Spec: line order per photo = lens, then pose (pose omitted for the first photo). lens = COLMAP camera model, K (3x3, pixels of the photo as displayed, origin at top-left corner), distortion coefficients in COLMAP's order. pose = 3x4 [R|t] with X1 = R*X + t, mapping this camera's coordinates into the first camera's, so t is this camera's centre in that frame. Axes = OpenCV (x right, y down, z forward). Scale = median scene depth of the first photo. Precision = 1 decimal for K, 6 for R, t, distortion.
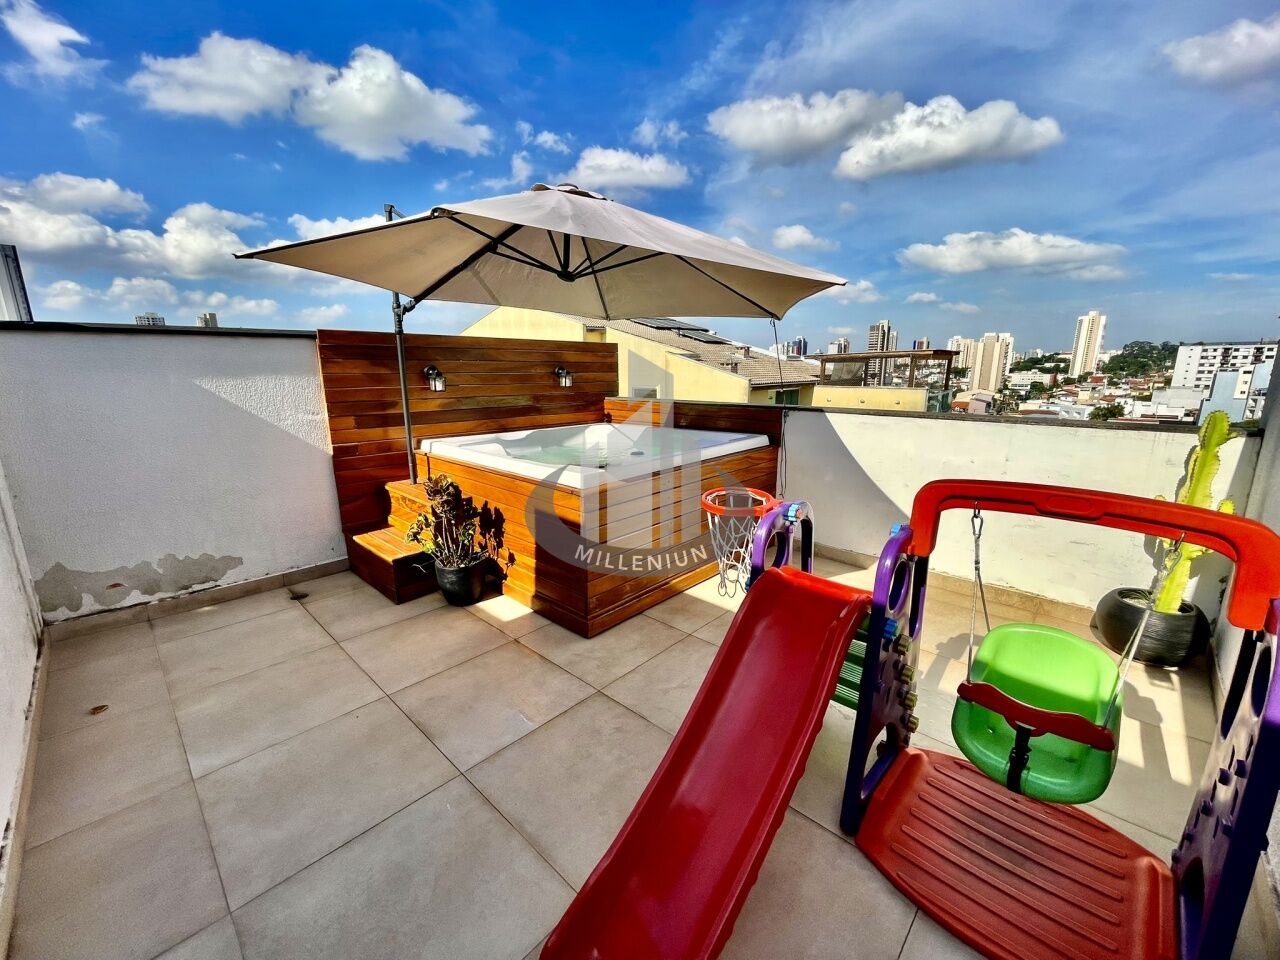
lens RADIAL K [[519.2, 0, 637.5], [0, 519.2, 484.6], [0, 0, 1]] dist [-0.003162, 0.001426]
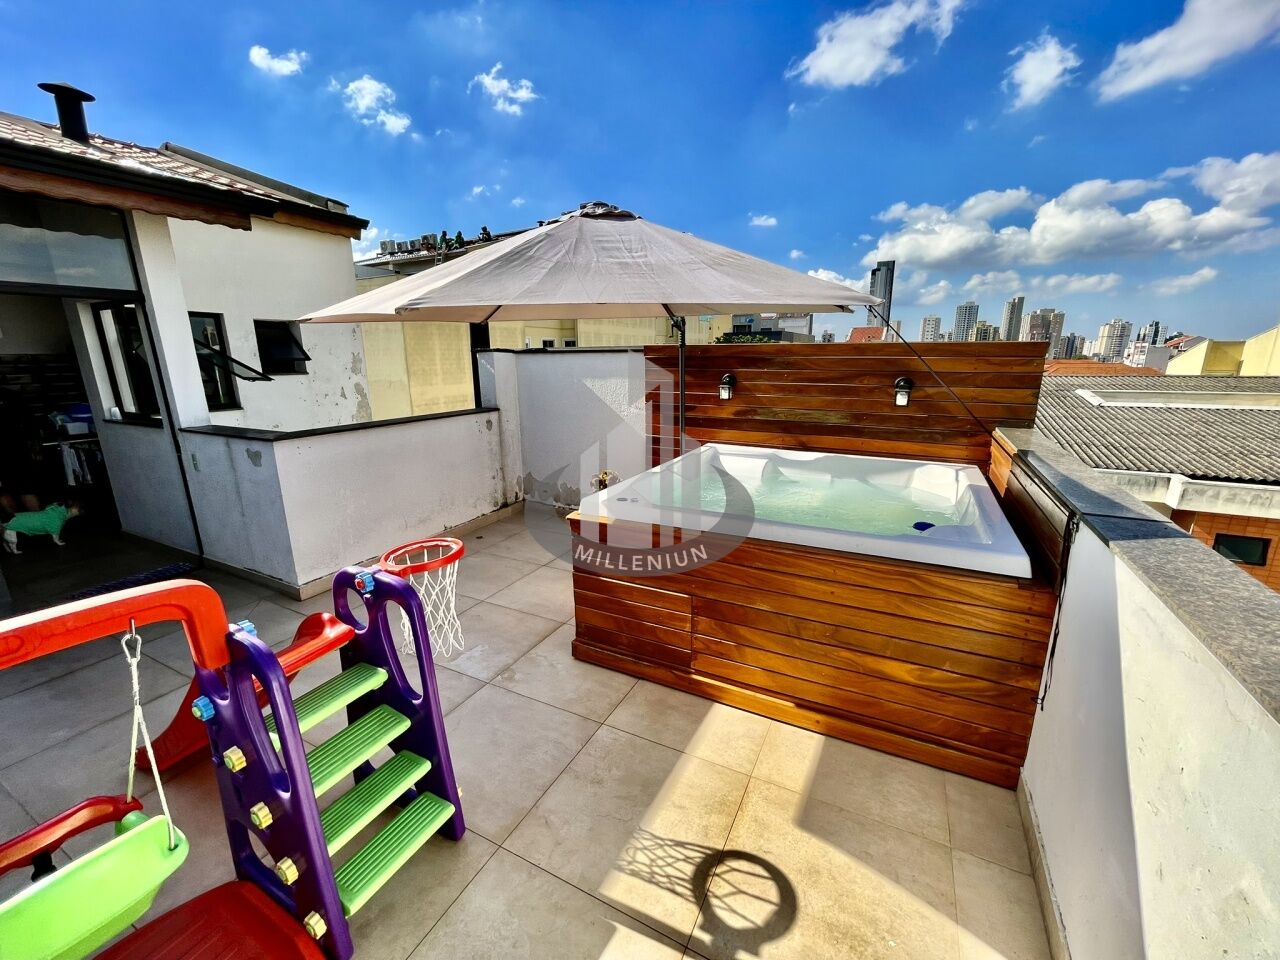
lens RADIAL K [[519.2, 0, 643.7], [0, 519.2, 484.2], [0, 0, 1]] dist [-0.003162, 0.001426]
pose [[0.268504, 0.235900, -0.933947, 0.118067], [-0.205832, 0.961208, 0.183611, -0.035449], [0.941031, 0.142936, 0.306644, 0.112535]]
